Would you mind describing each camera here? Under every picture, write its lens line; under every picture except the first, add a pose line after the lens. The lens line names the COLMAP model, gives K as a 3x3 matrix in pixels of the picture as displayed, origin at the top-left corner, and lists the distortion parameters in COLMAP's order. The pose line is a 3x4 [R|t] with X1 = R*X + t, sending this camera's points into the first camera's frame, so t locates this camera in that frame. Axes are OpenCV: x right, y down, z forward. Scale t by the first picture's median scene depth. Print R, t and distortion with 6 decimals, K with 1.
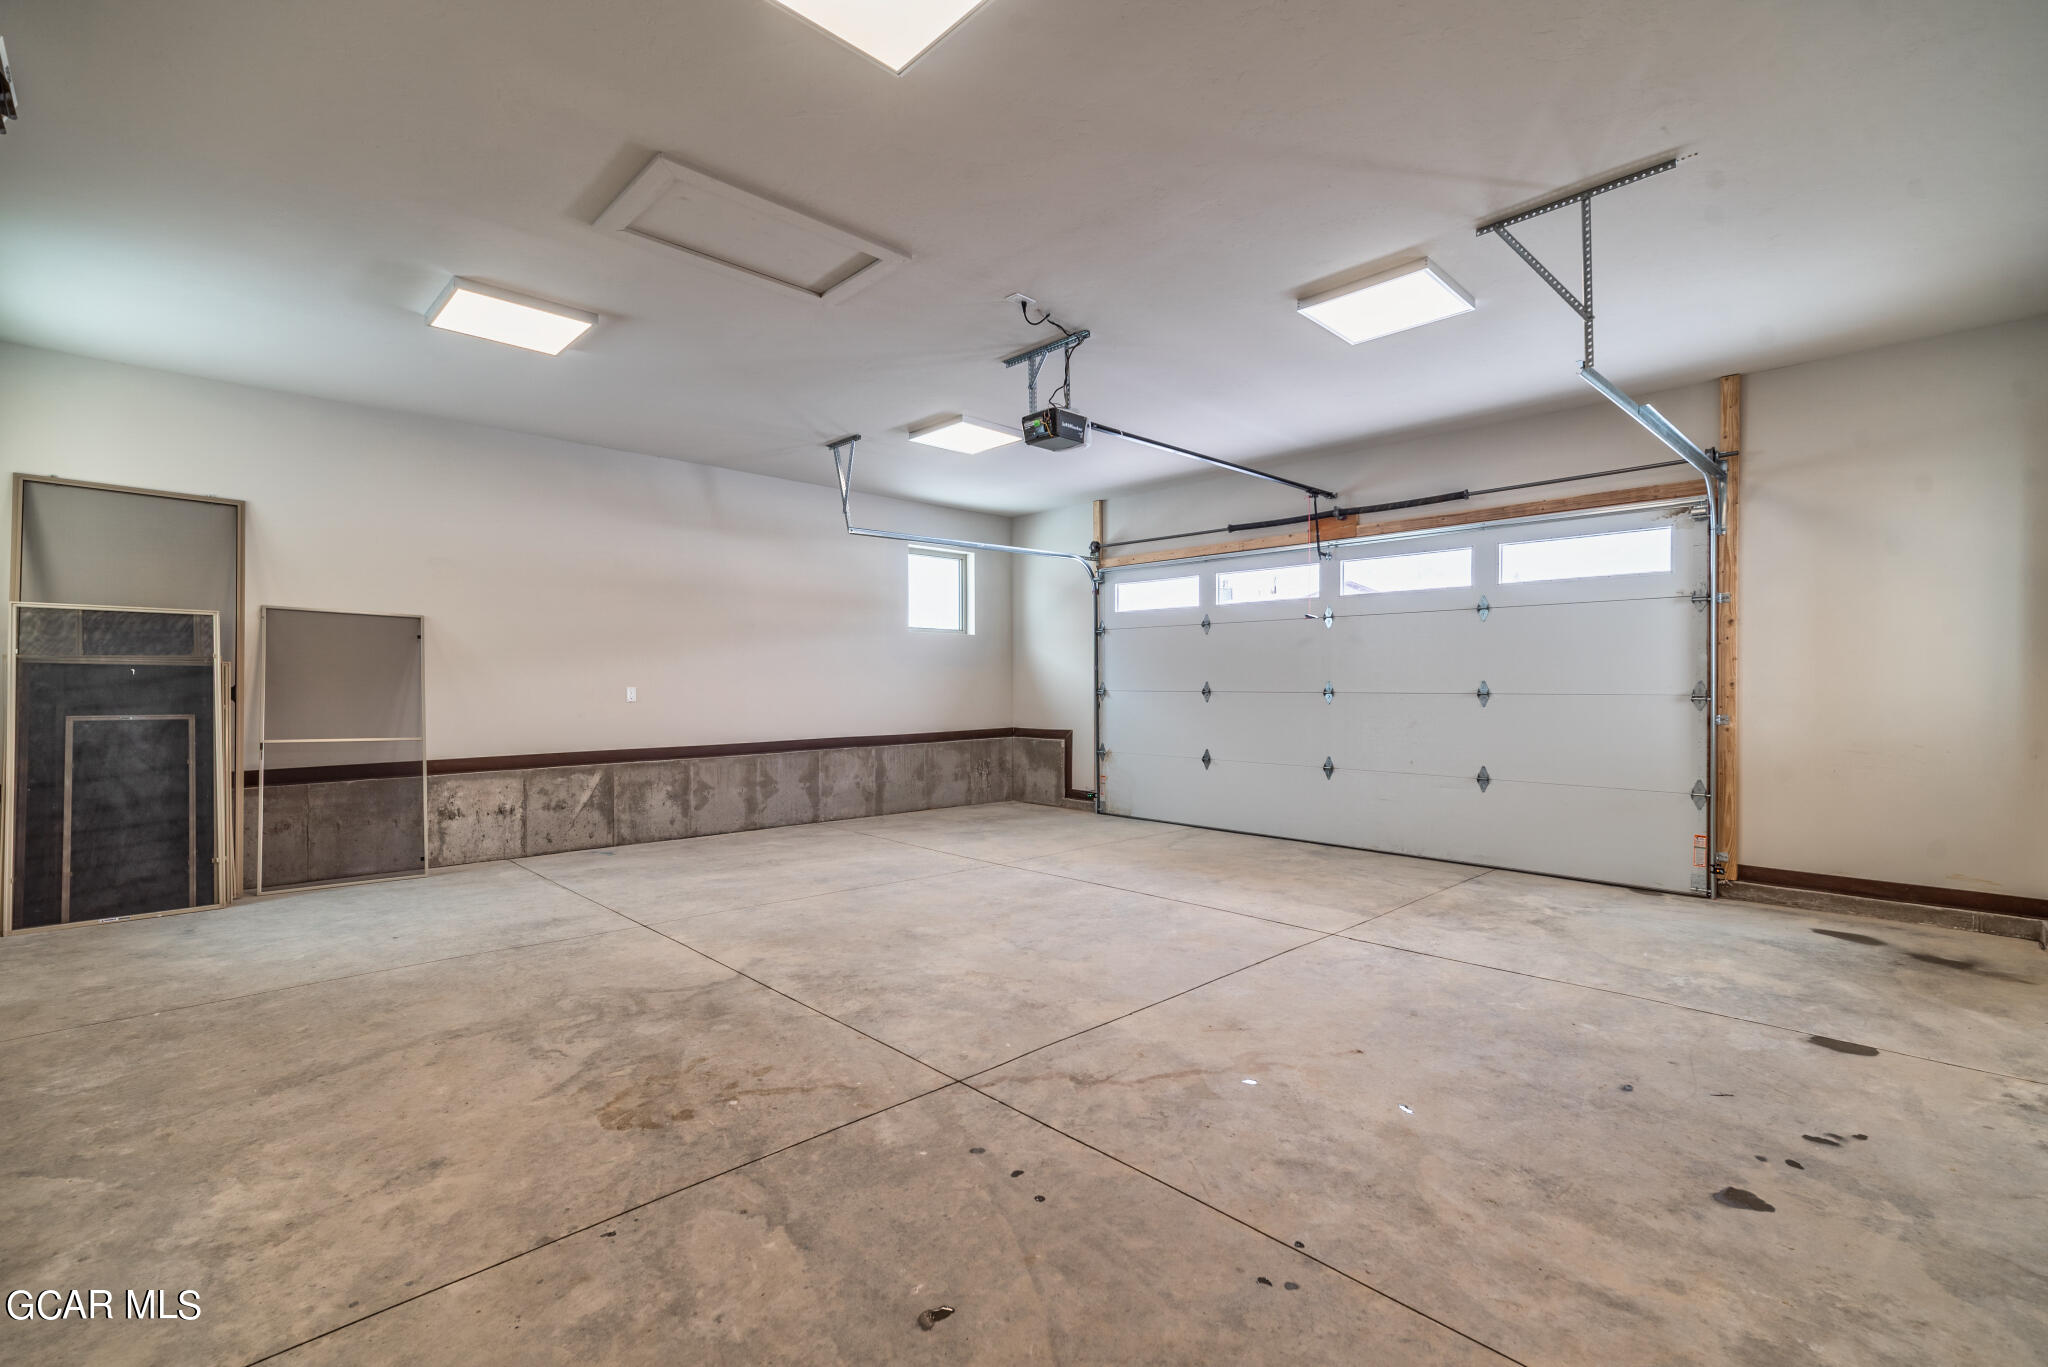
lens RADIAL K [[912.5, 0, 1025.7], [0, 912.5, 690.4], [0, 0, 1]] dist [-0.000230, 0.000029]
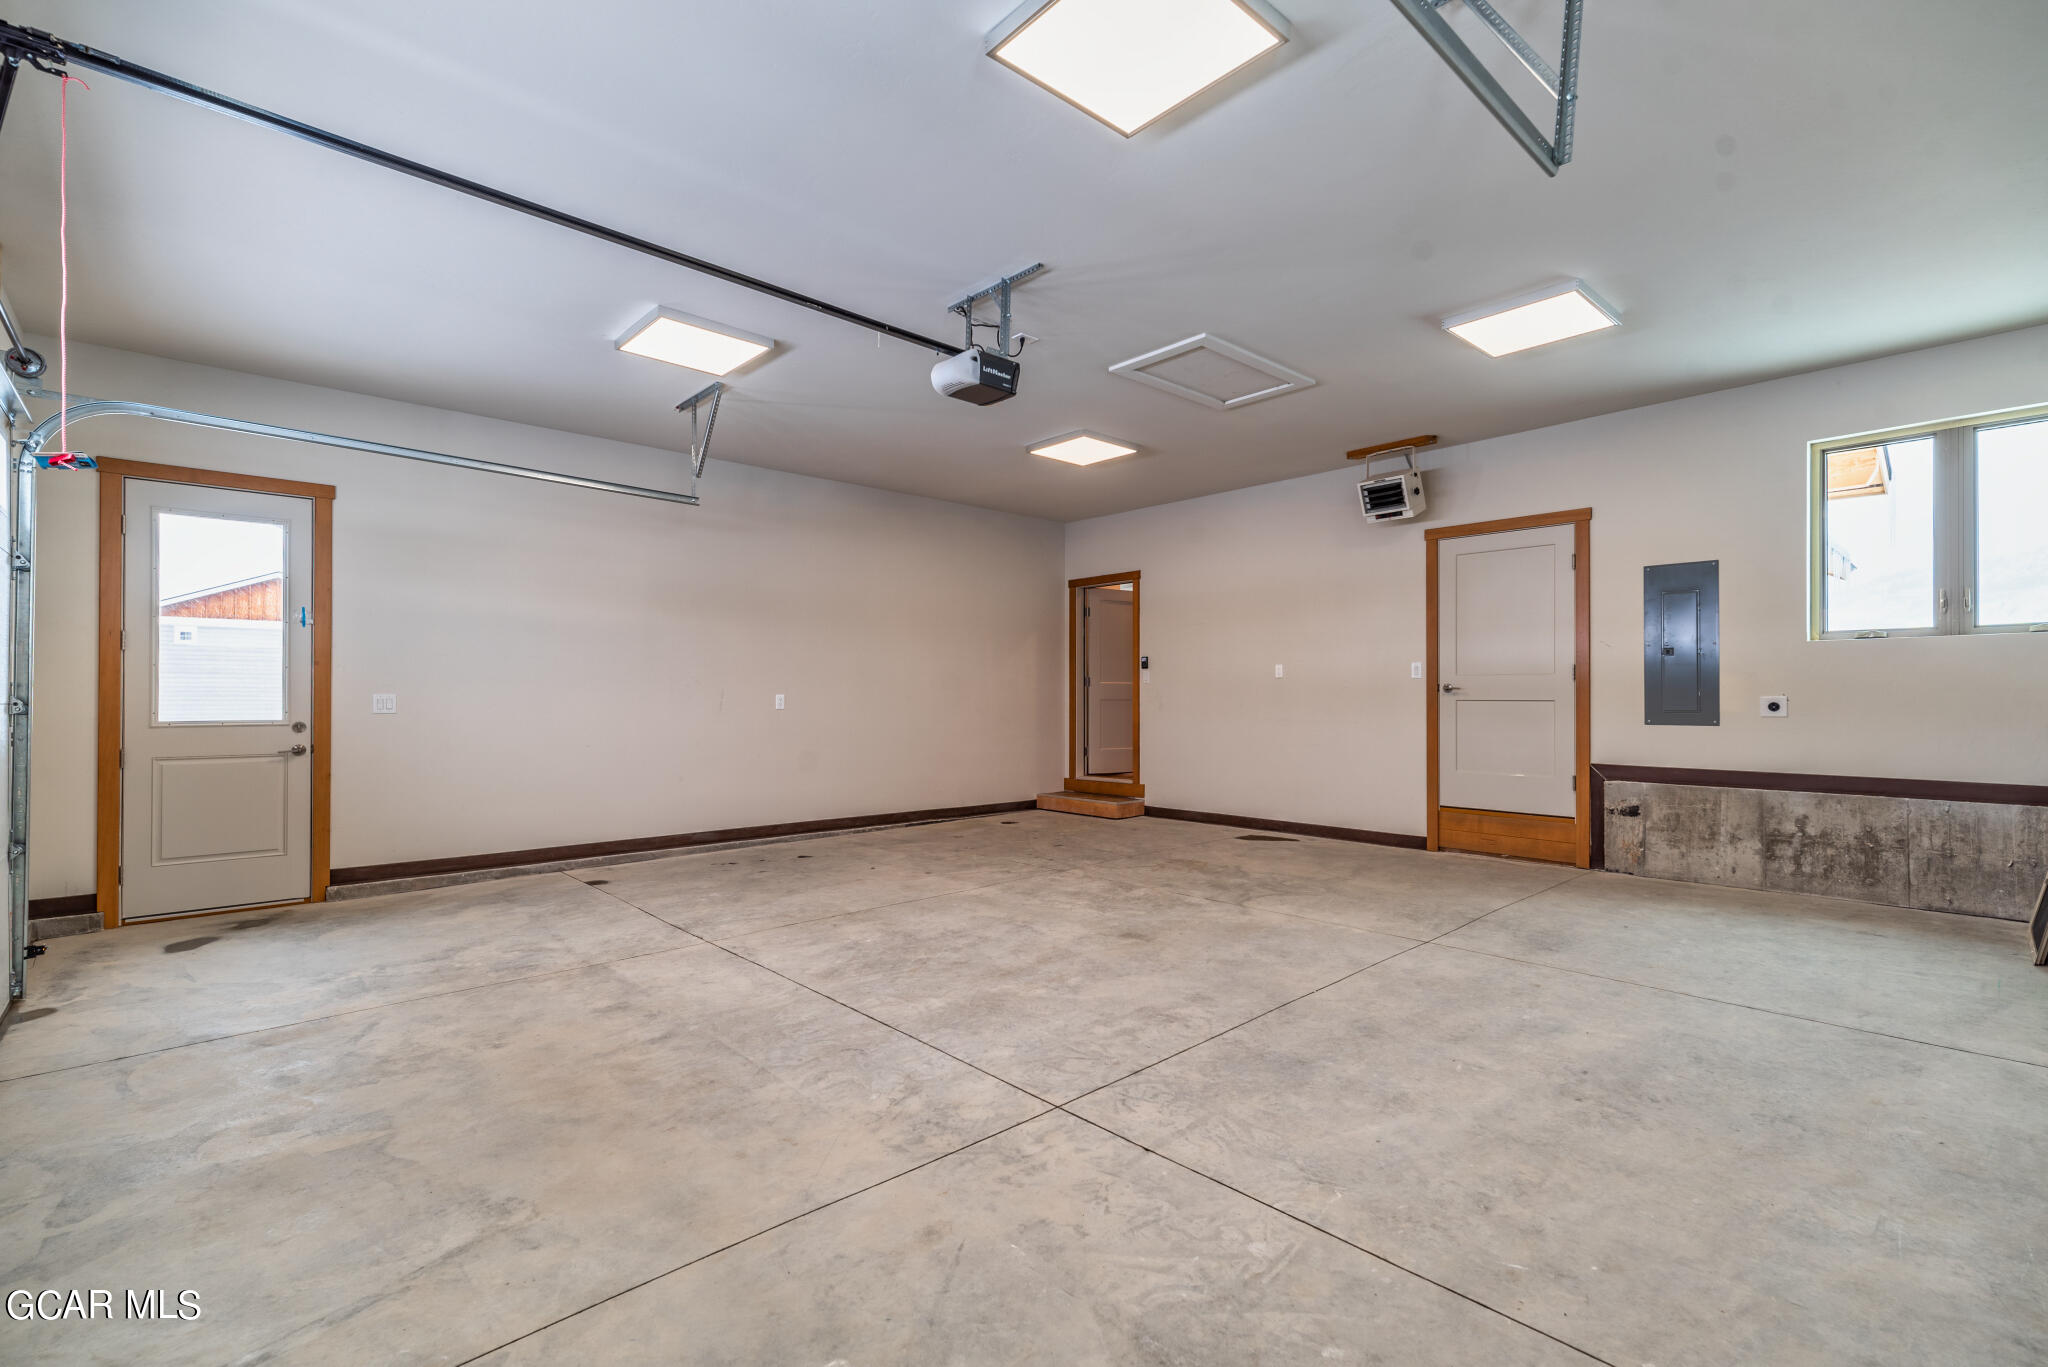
lens RADIAL K [[912.5, 0, 1025.7], [0, 912.5, 690.4], [0, 0, 1]] dist [-0.000230, 0.000029]
pose [[-0.999188, 0.003993, 0.040089, -0.045489], [0.003857, 0.999987, -0.003467, 0.001007], [-0.040102, -0.003309, -0.999190, 1.987434]]
